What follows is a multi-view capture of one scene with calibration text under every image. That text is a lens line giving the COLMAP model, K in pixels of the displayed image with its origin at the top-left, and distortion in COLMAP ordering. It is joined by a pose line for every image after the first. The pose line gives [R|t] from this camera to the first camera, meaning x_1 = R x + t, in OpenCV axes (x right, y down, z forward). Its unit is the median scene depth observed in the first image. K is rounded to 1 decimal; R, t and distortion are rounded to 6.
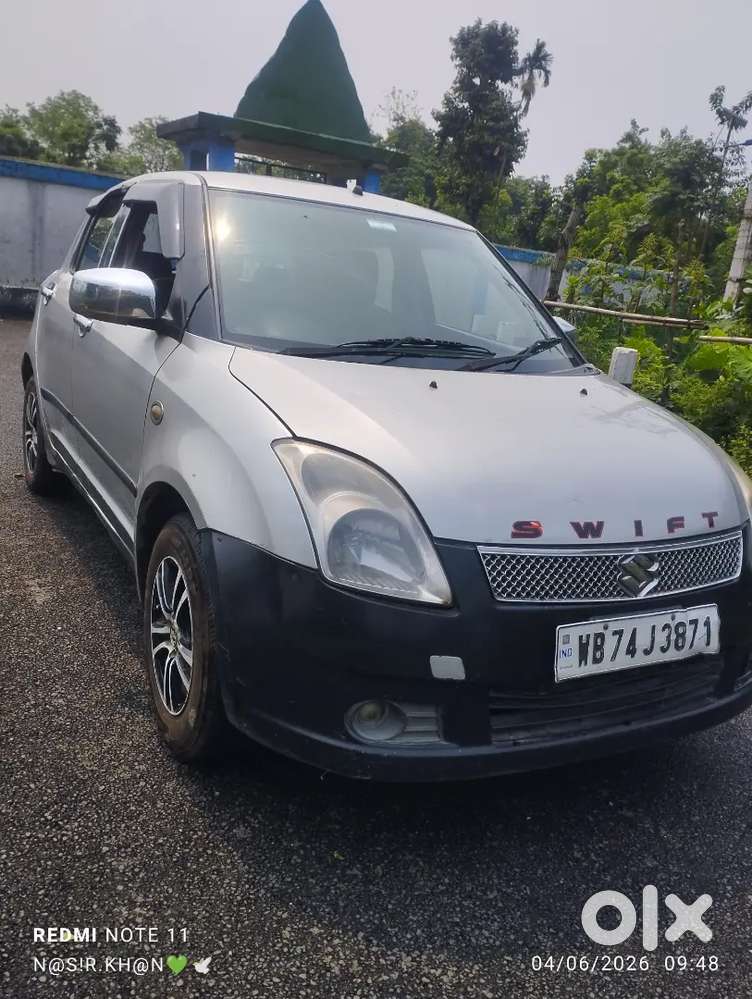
lens RADIAL K [[815.8, 0, 348.1], [0, 815.8, 499.1], [0, 0, 1]] dist [0.088747, -0.116830]
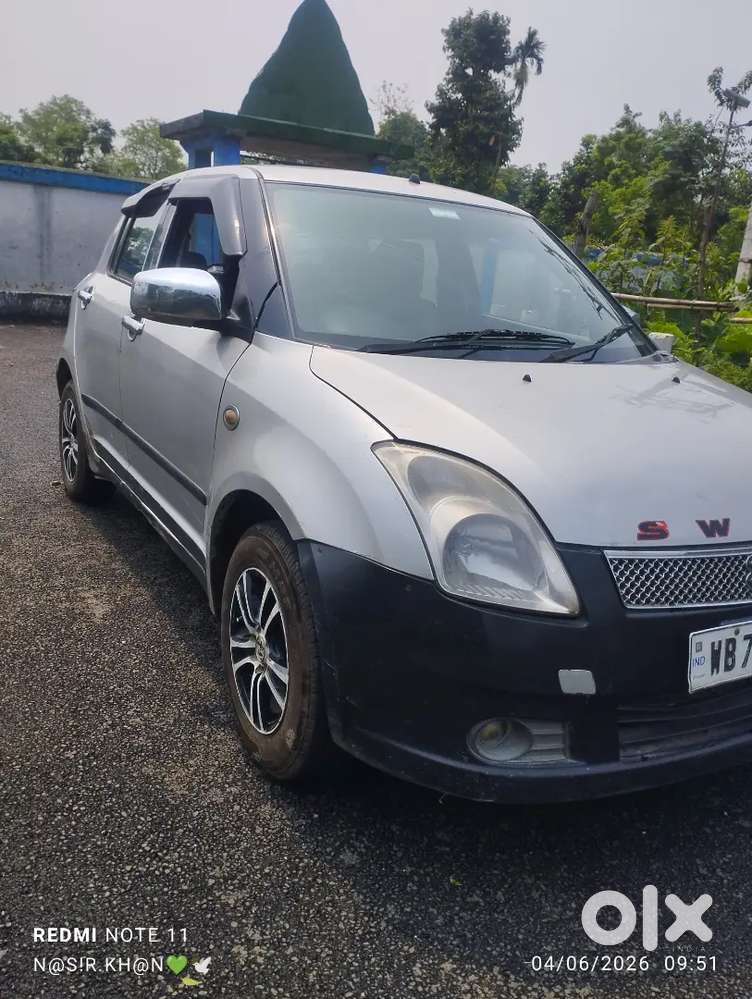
lens RADIAL K [[808.3, 0, 346.1], [0, 808.3, 498.5], [0, 0, 1]] dist [0.091833, -0.118165]
pose [[0.999481, -0.031850, -0.004856, -0.107001], [0.031885, 0.999466, 0.007138, -0.014564], [0.004626, -0.007289, 0.999963, 0.059289]]
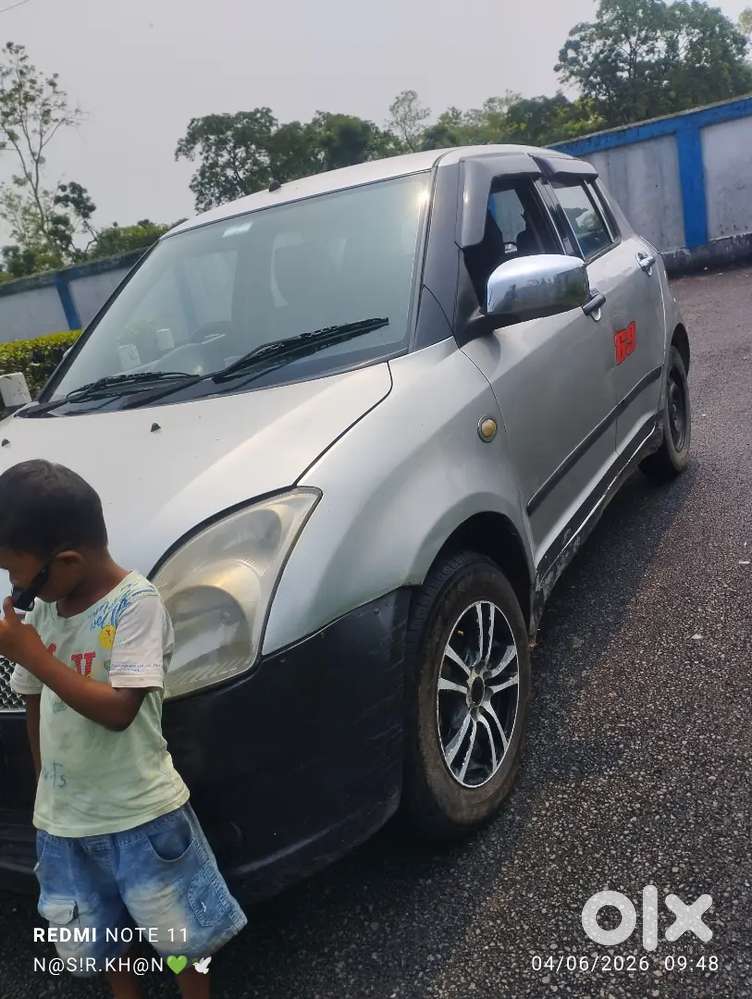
lens RADIAL K [[798.1, 0, 379.4], [0, 798.1, 496.2], [0, 0, 1]] dist [0.098071, -0.116664]
pose [[0.500969, 0.026889, -0.865047, 1.203800], [0.033874, 0.998142, 0.050643, -0.110686], [0.864802, -0.054673, 0.499127, 0.918939]]
